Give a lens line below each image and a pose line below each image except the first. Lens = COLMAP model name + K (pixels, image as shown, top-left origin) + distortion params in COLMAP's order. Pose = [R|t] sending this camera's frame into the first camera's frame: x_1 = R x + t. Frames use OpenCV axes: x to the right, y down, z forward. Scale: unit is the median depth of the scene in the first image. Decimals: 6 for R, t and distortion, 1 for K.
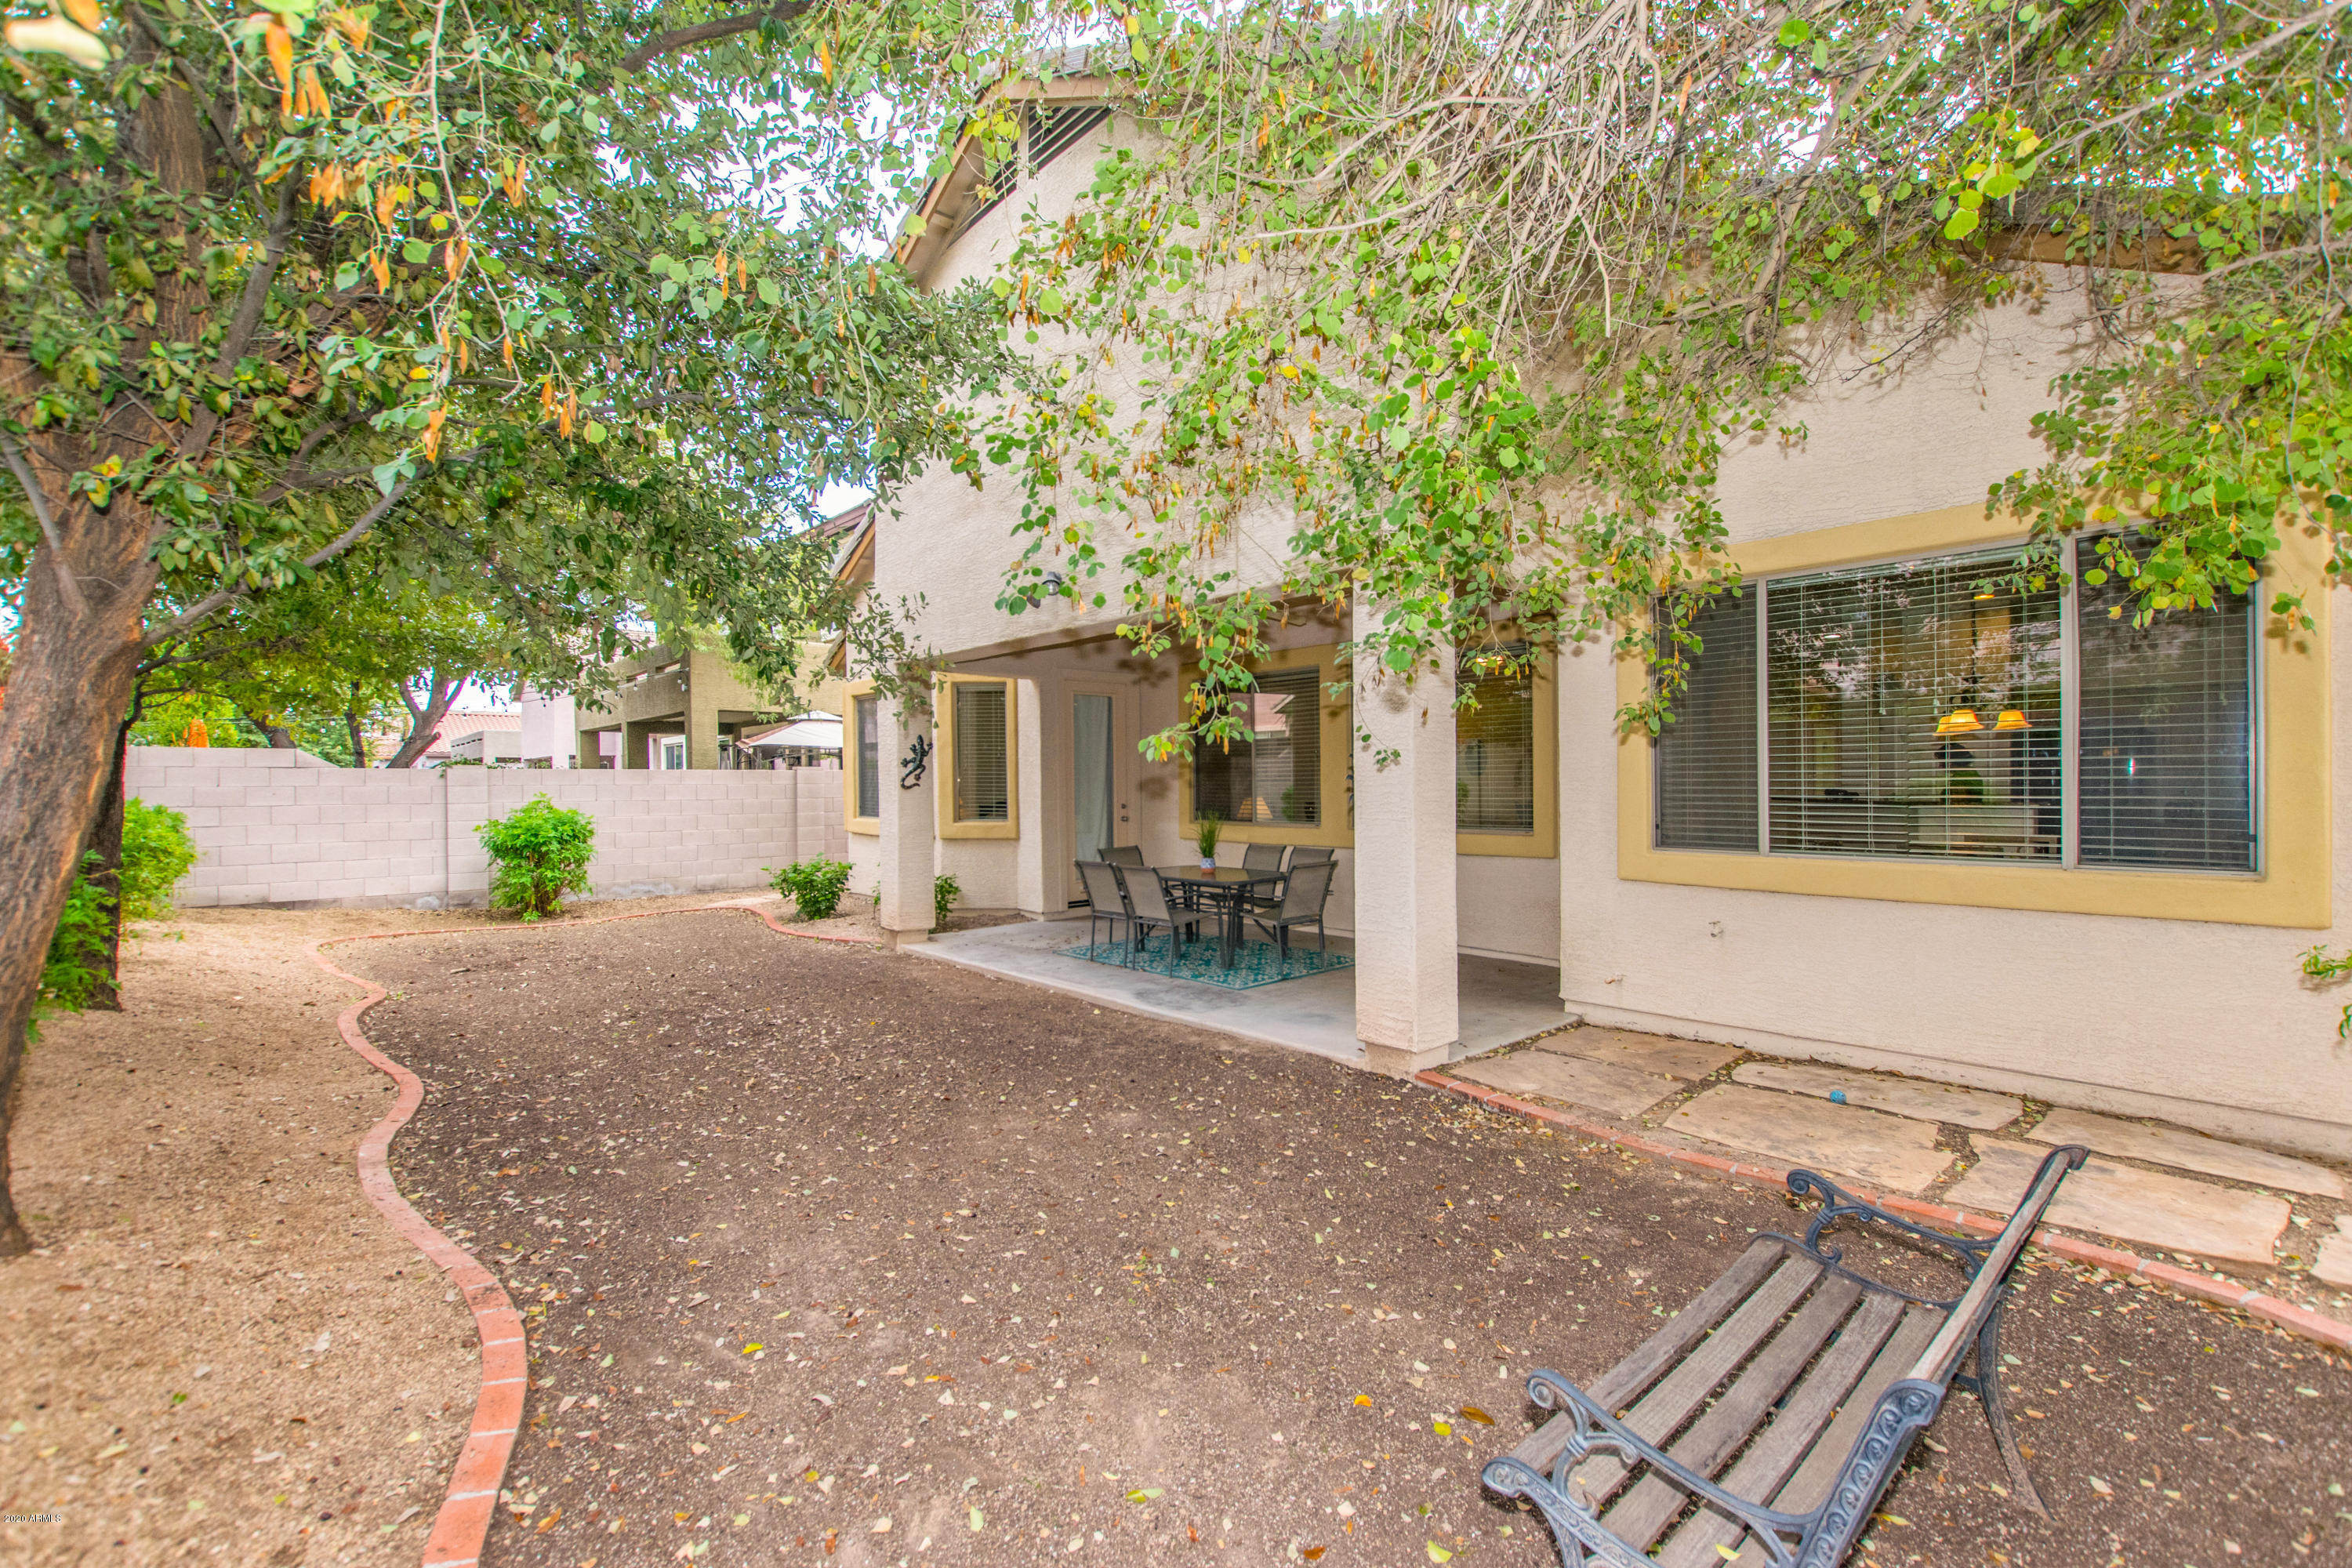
lens RADIAL K [[1028.5, 0, 1176.0], [0, 1028.5, 784.0], [0, 0, 1]] dist [-0.000350, -0.000359]
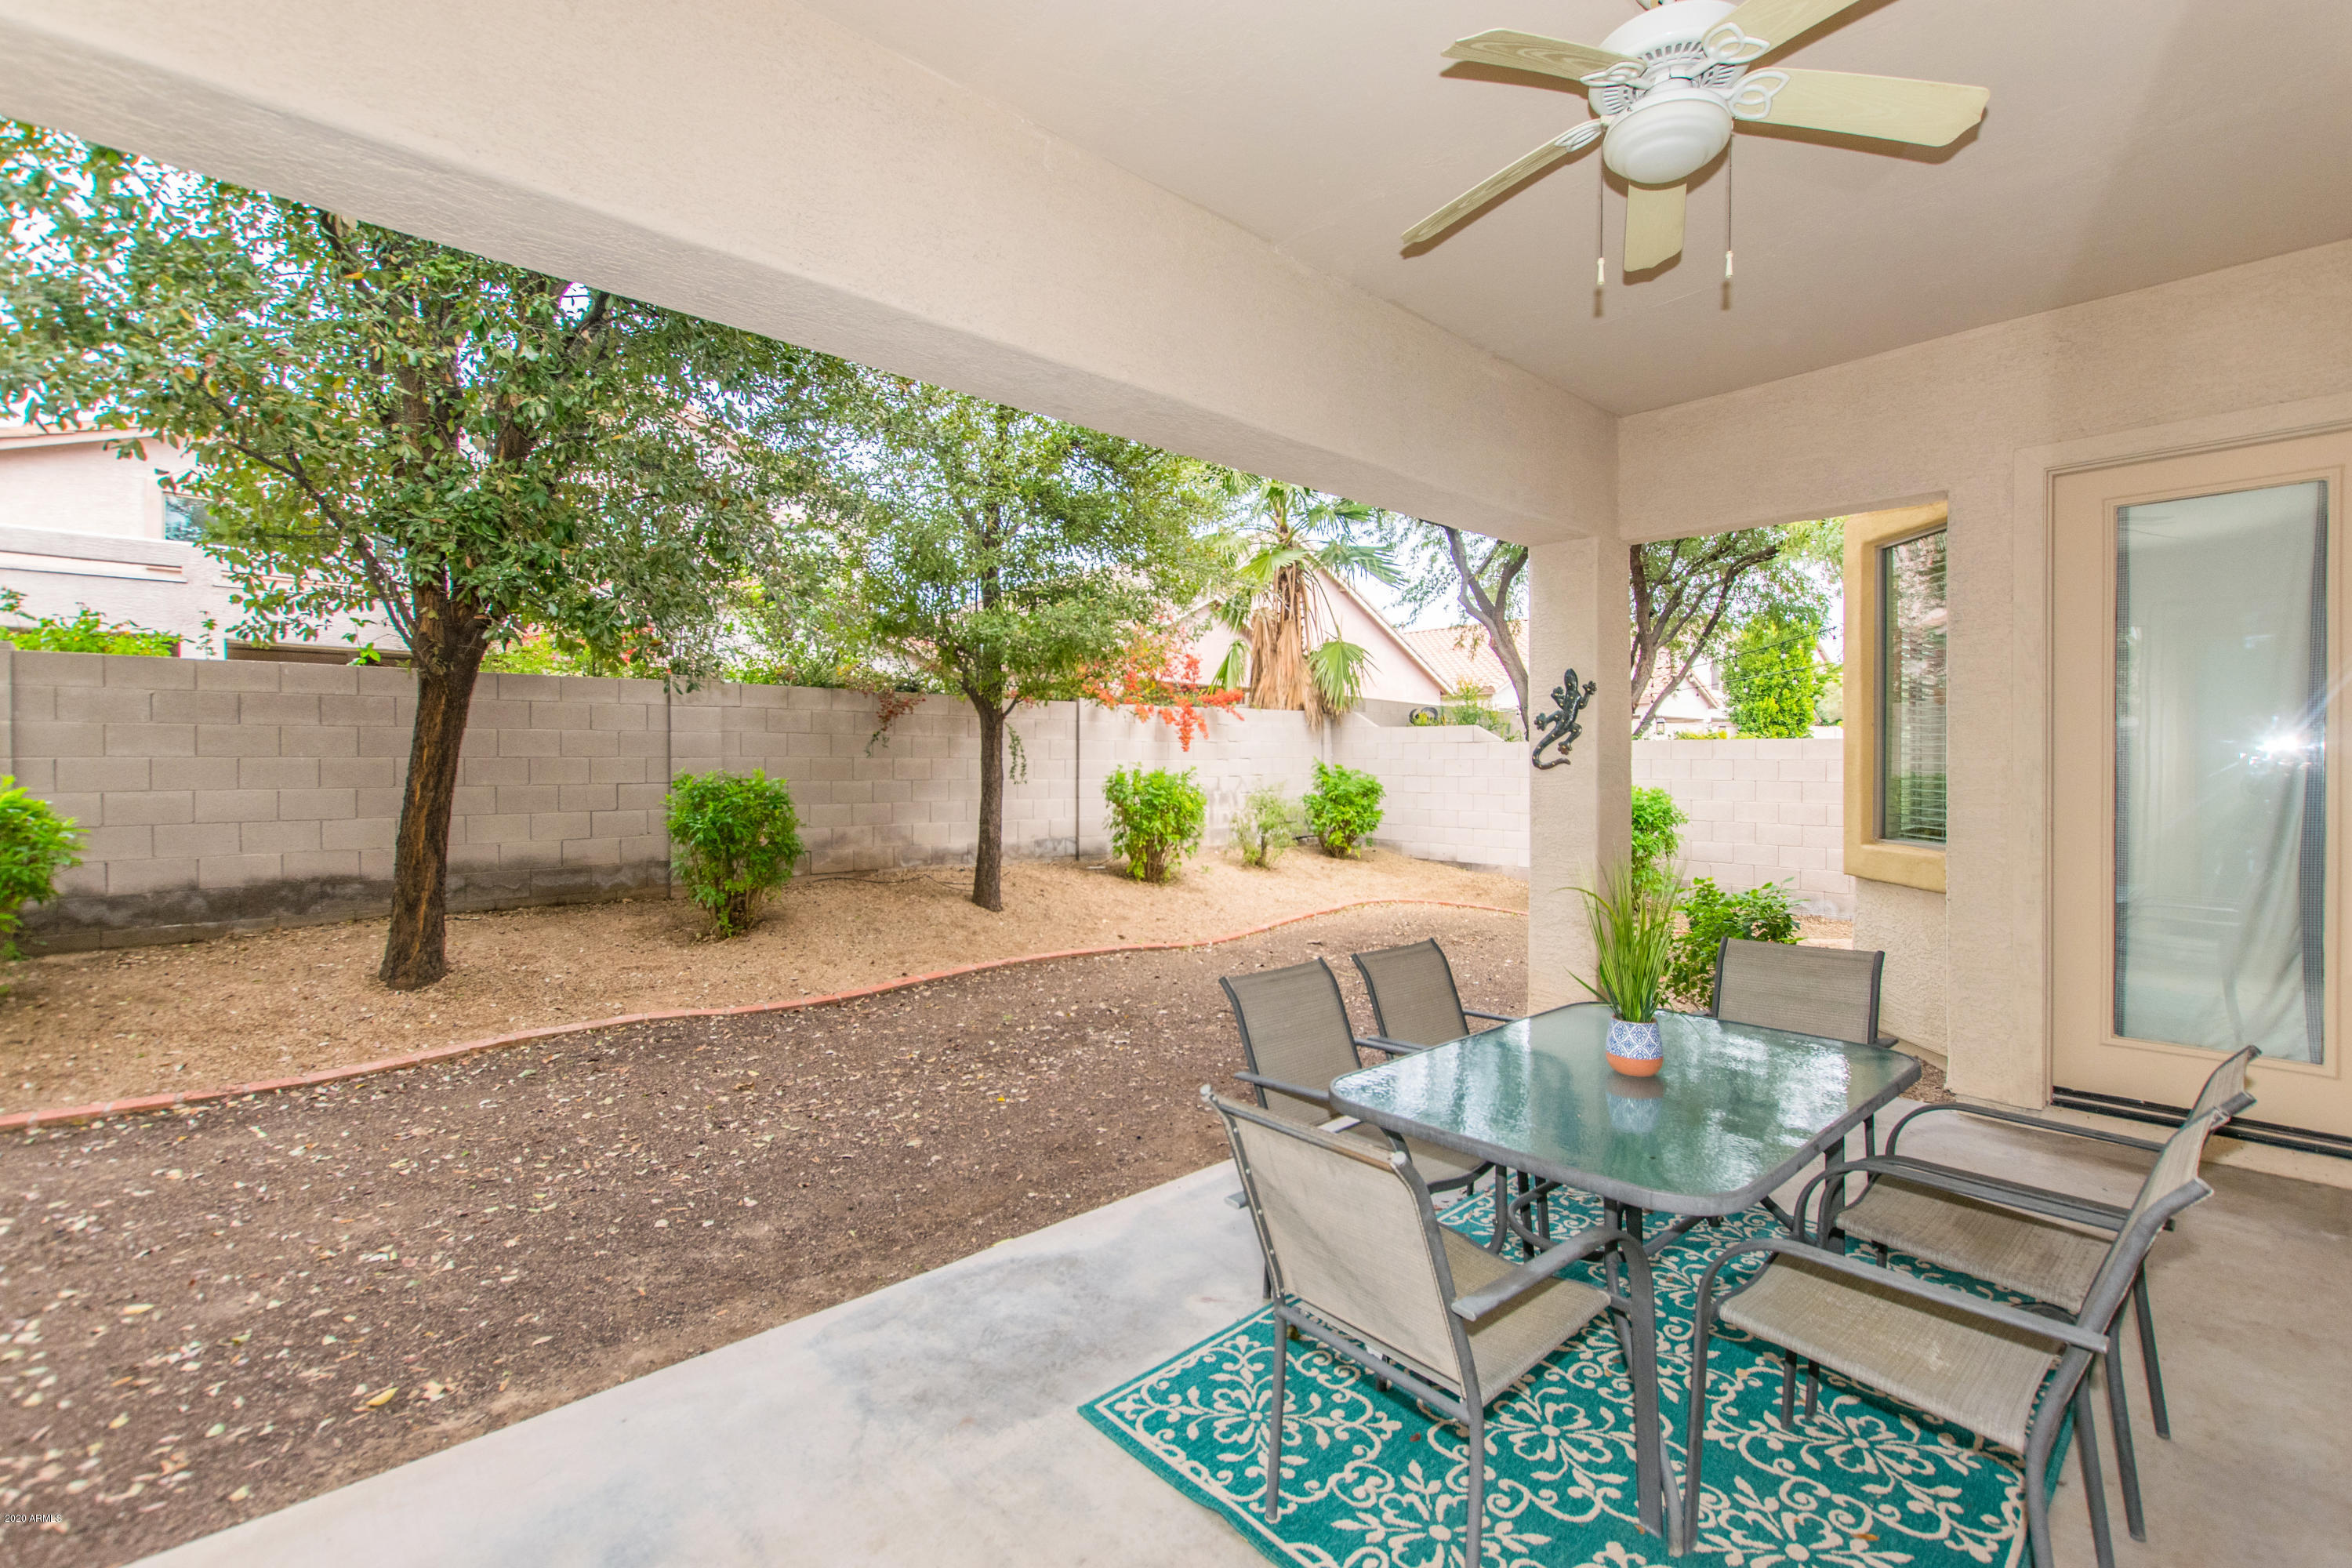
lens RADIAL K [[1028.5, 0, 1176.0], [0, 1028.5, 784.0], [0, 0, 1]] dist [-0.000350, -0.000359]
pose [[0.004369, 0.014306, -0.999888, 0.347654], [0.000901, 0.999897, 0.014311, 0.005331], [0.999990, -0.000963, 0.004356, 0.966582]]
